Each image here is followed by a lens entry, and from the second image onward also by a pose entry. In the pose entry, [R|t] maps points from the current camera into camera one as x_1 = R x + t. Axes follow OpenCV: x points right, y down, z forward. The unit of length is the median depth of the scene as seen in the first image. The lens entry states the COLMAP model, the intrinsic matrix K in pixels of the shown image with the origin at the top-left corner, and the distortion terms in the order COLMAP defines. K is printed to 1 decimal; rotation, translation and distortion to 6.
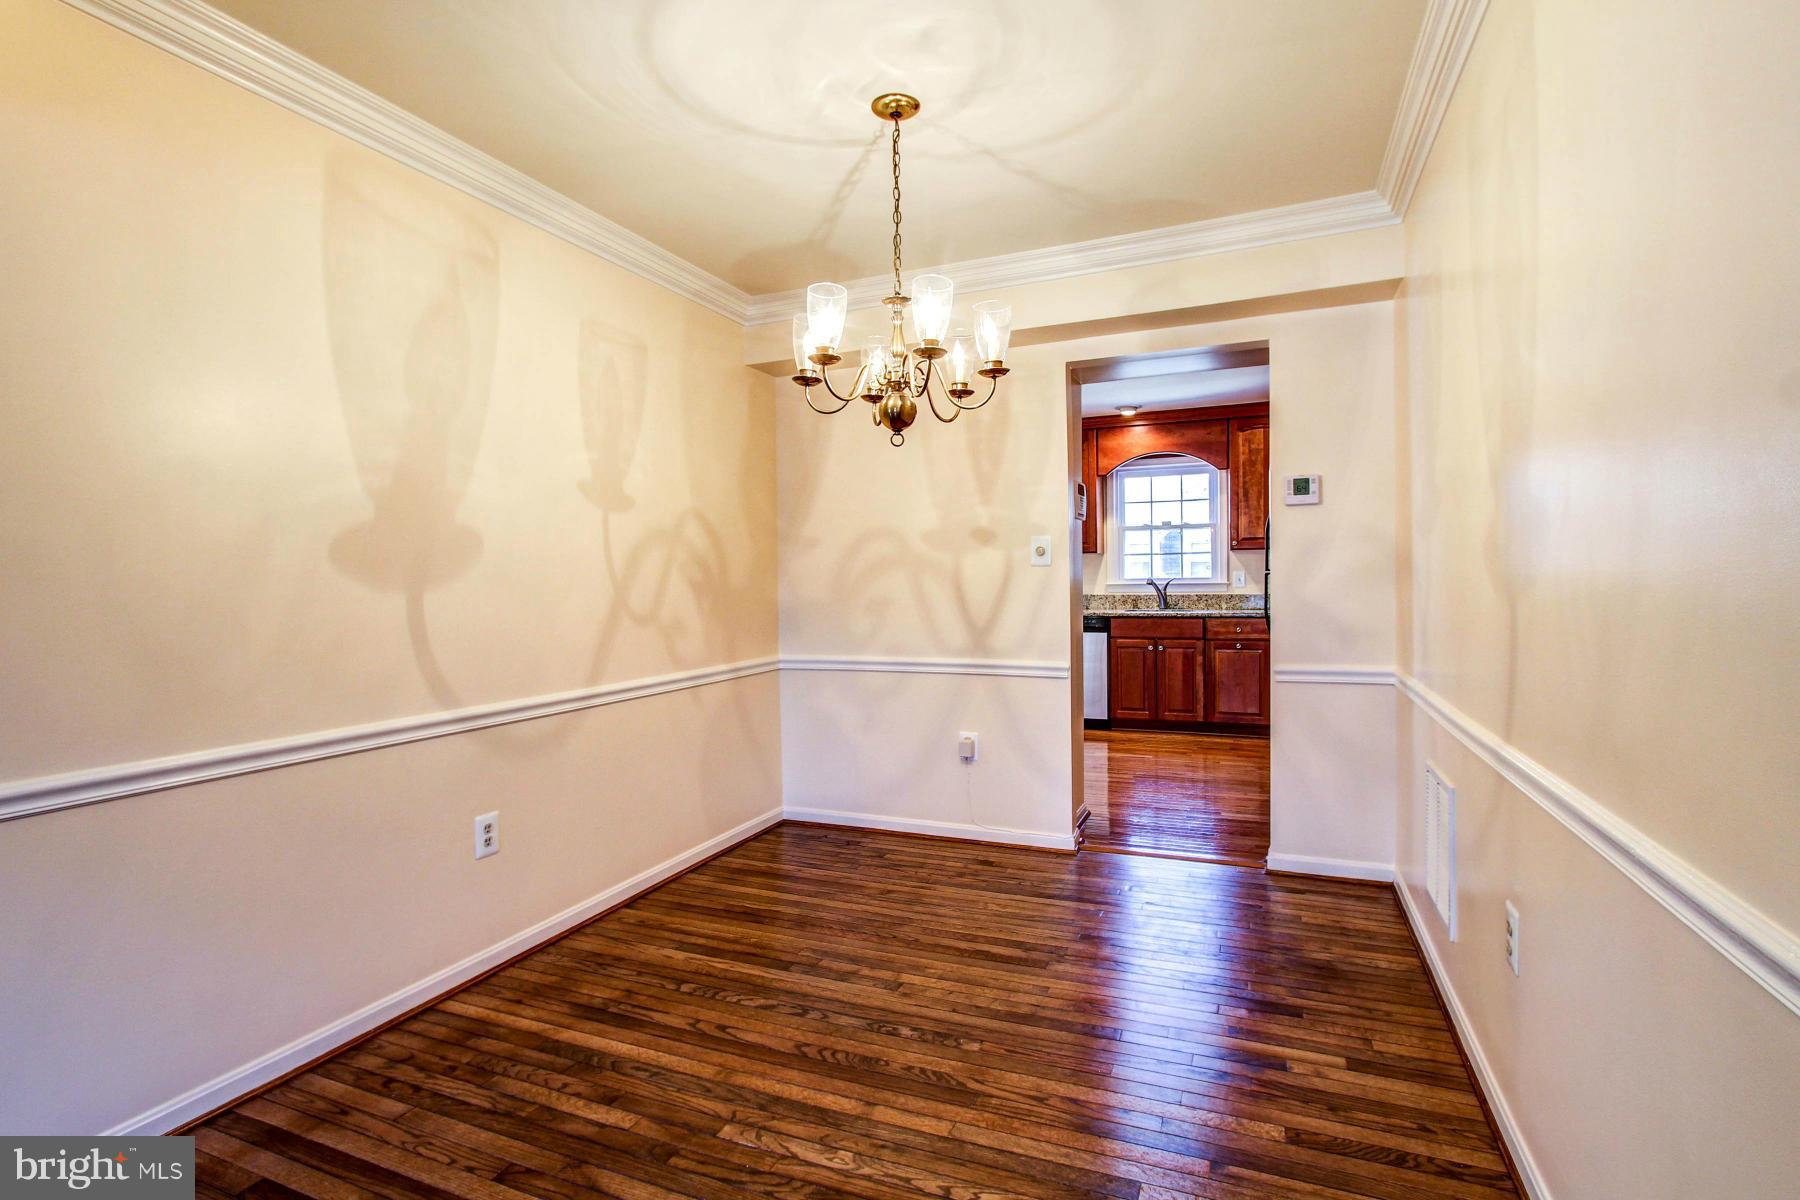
lens RADIAL K [[873.8, 0, 904.8], [0, 873.8, 604.8], [0, 0, 1]] dist [-0.023002, 0.004752]
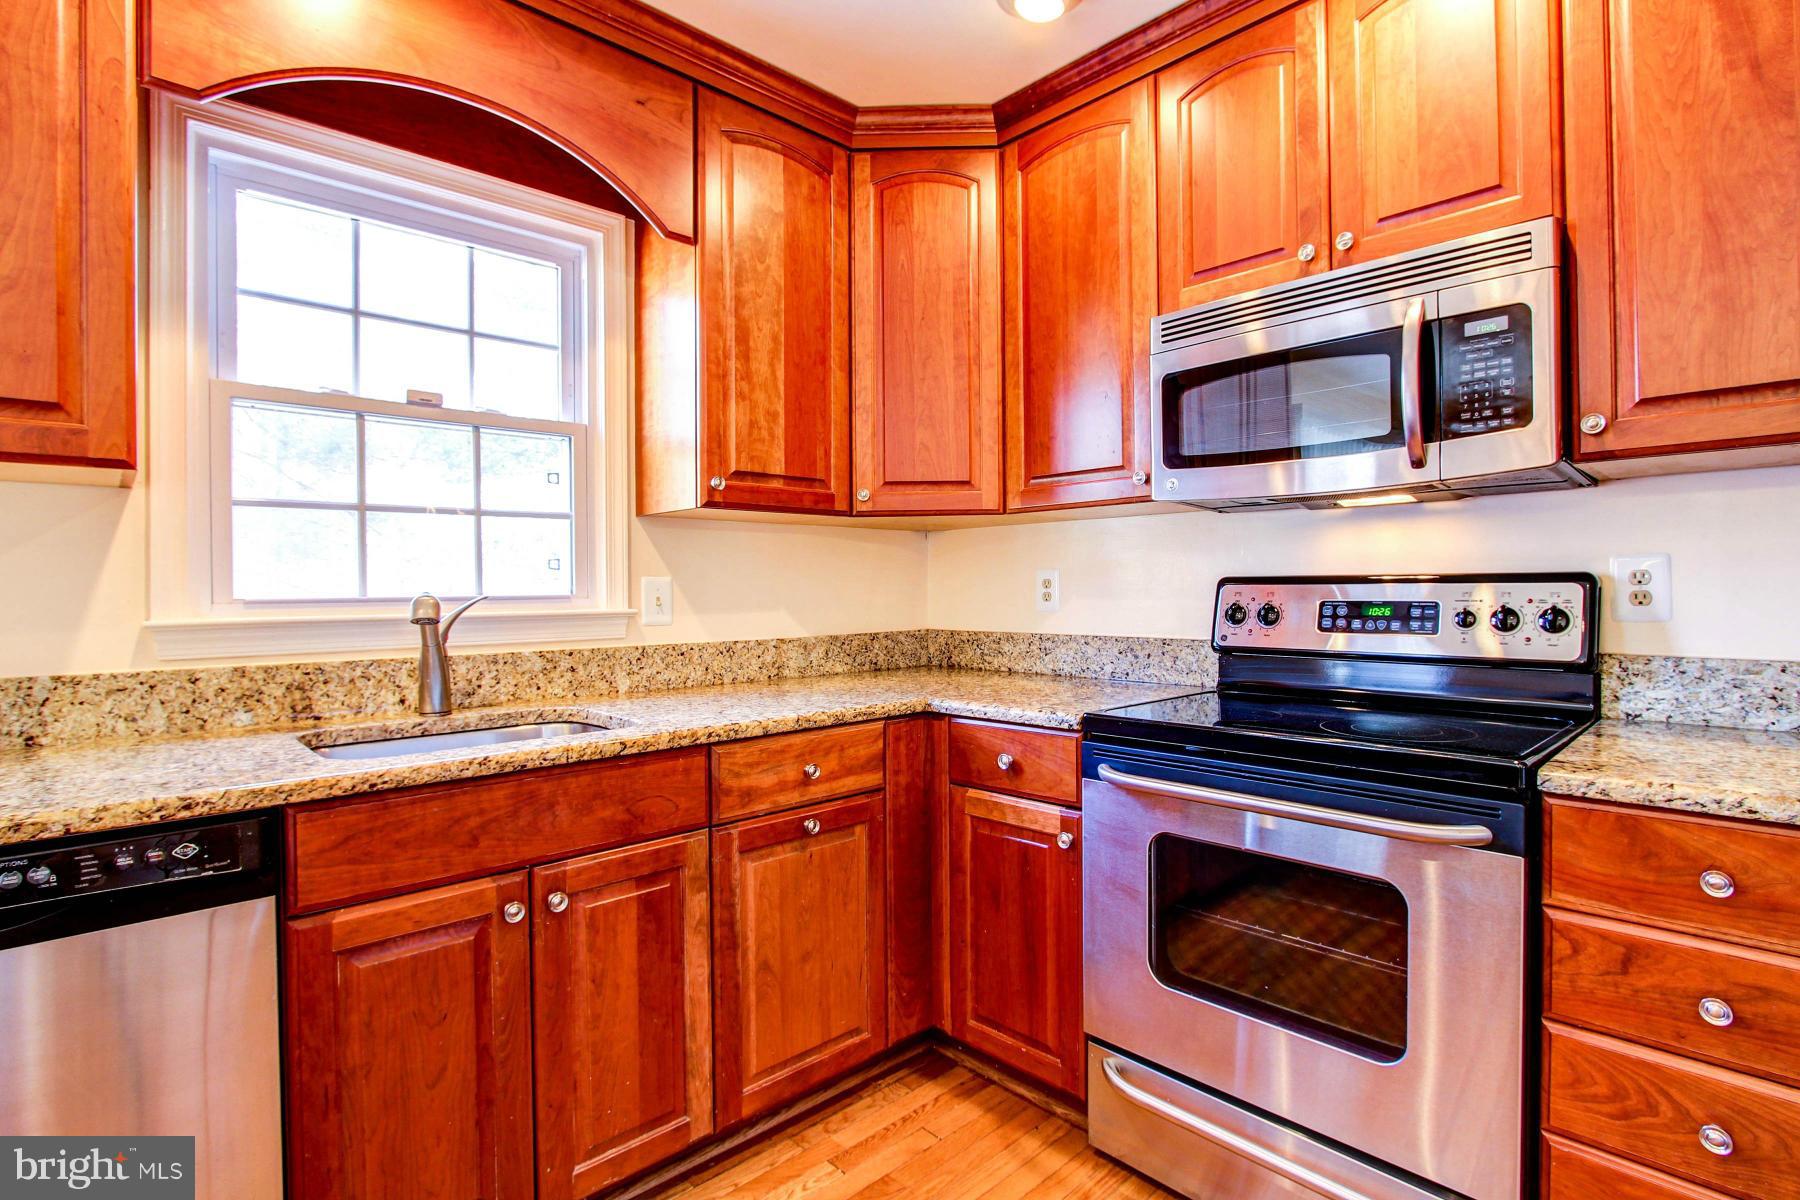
lens RADIAL K [[881.6, 0, 902.4], [0, 881.6, 588.6], [0, 0, 1]] dist [-0.031647, 0.007526]
pose [[0.398805, 0.002349, 0.917033, 0.207035], [0.027908, 0.999502, -0.014698, -0.048327], [-0.916611, 0.031454, 0.398541, 1.455848]]
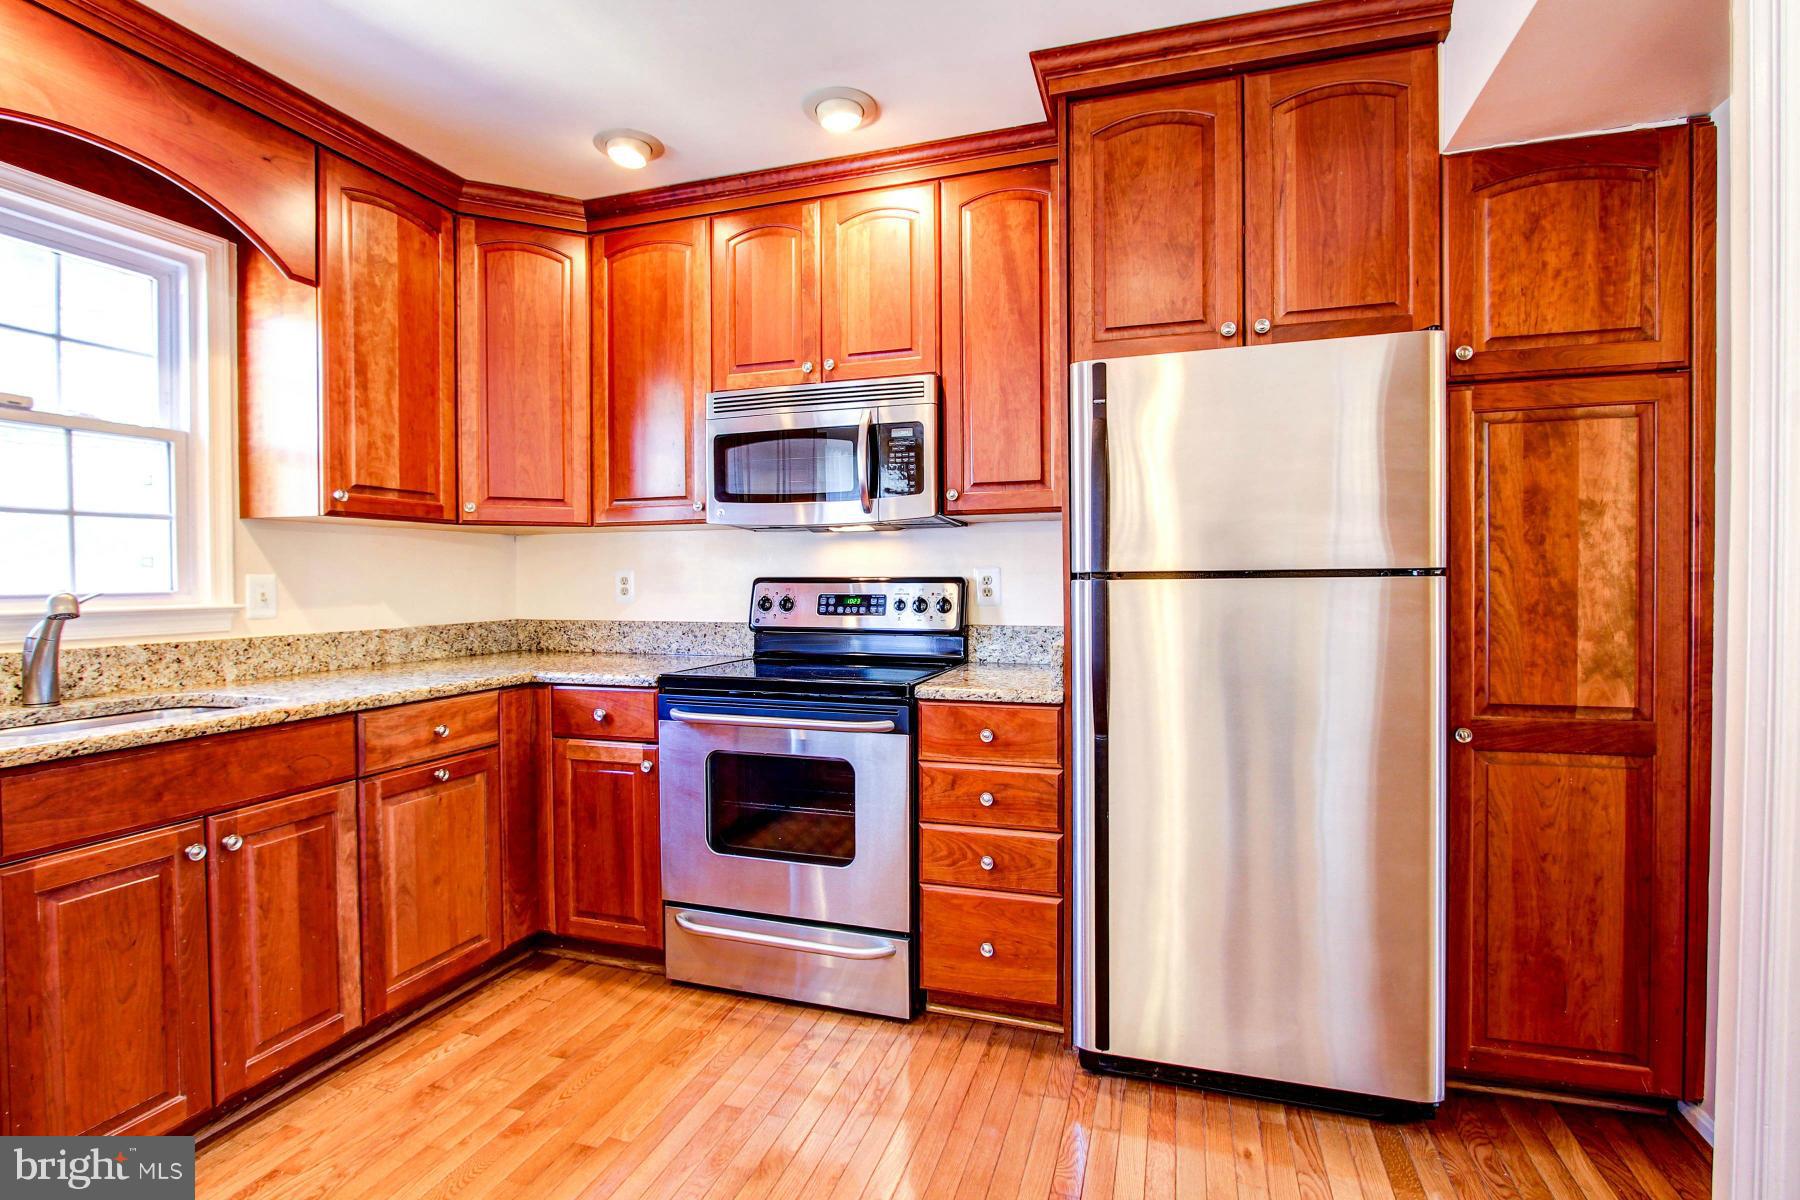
lens RADIAL K [[873.8, 0, 904.8], [0, 873.8, 604.8], [0, 0, 1]] dist [-0.023002, 0.004752]
pose [[-0.085758, -0.024620, 0.996012, -0.005047], [0.028079, 0.999238, 0.027117, -0.051435], [-0.995920, 0.030292, -0.085002, 1.424536]]
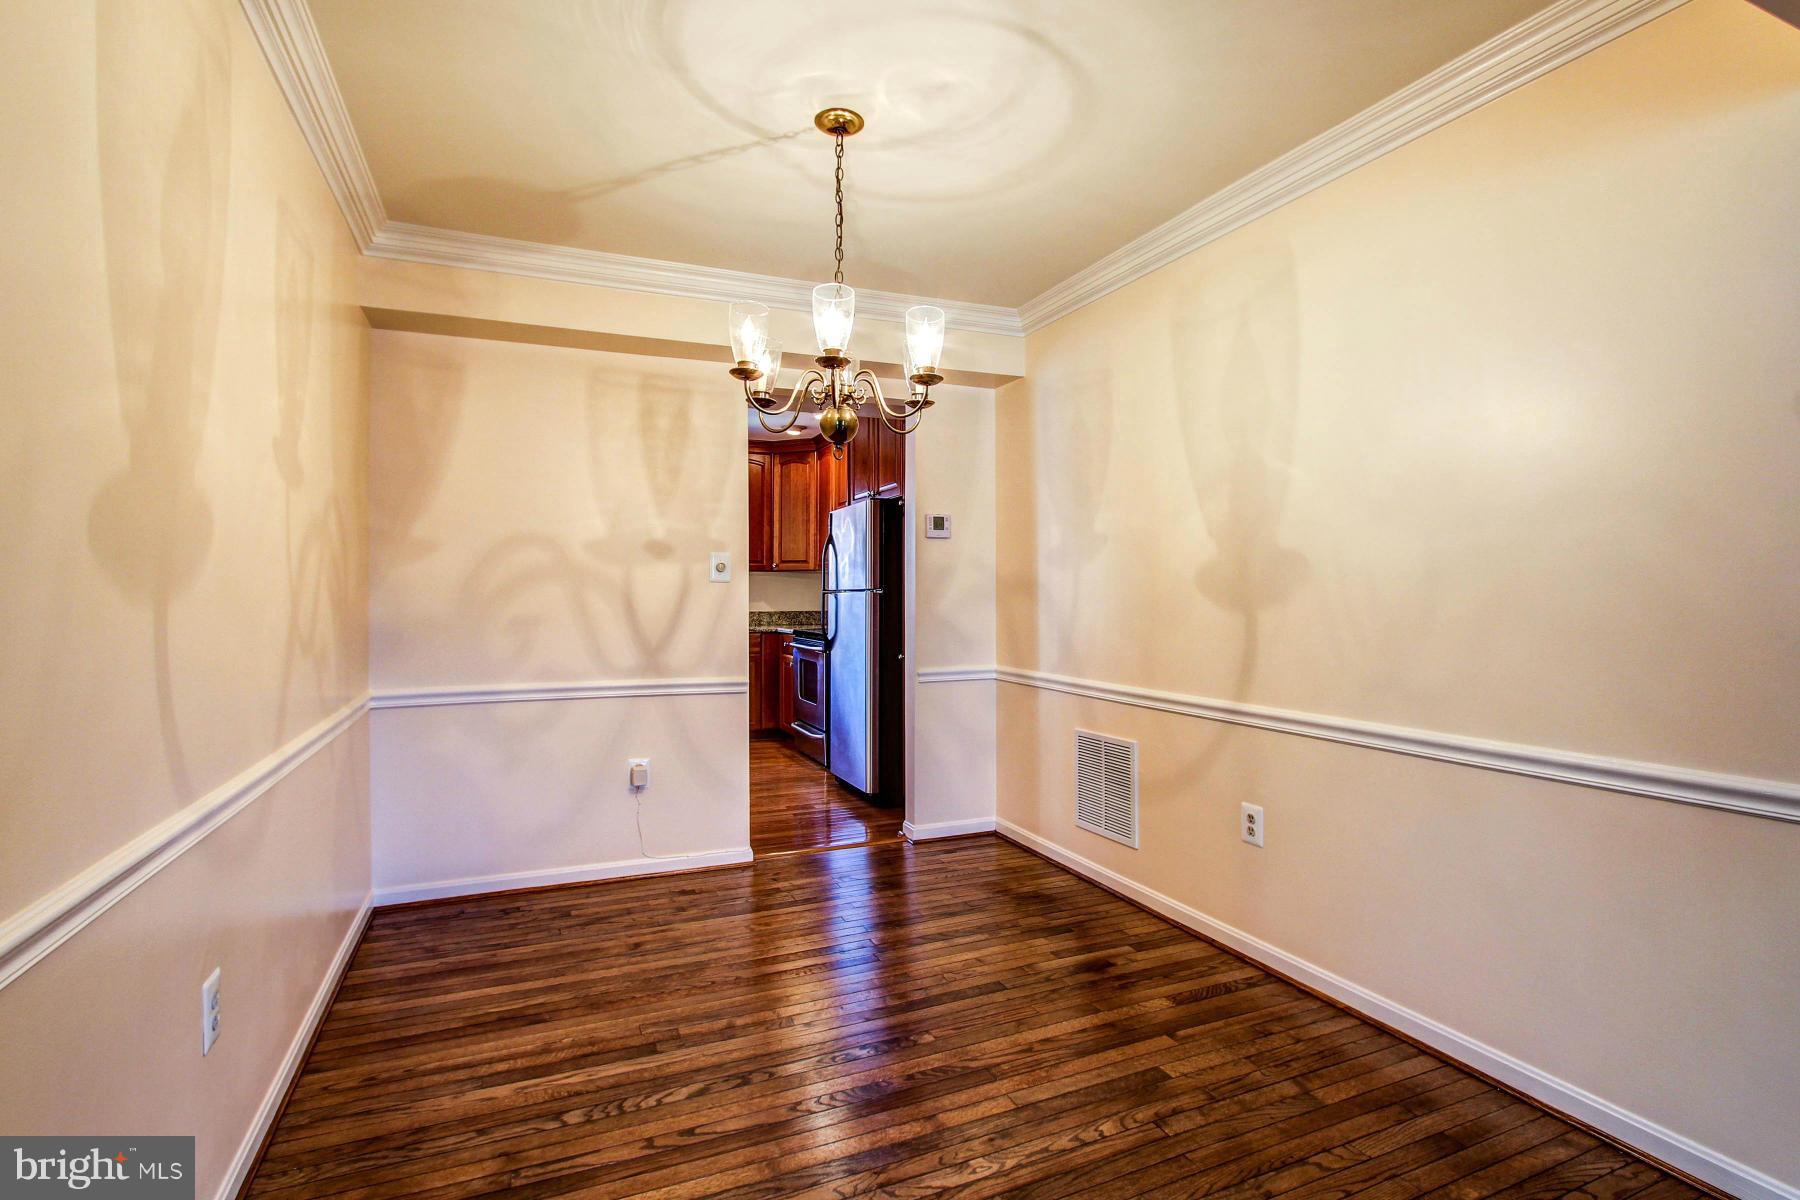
lens RADIAL K [[855.4, 0, 900.0], [0, 855.4, 600.0], [0, 0, 1]] dist [-0.021675, 0.005638]
pose [[0.689162, 0.008994, 0.724552, -0.431834], [0.009794, 0.999716, -0.021726, -0.000941], [-0.724541, 0.022069, 0.688878, 0.185699]]
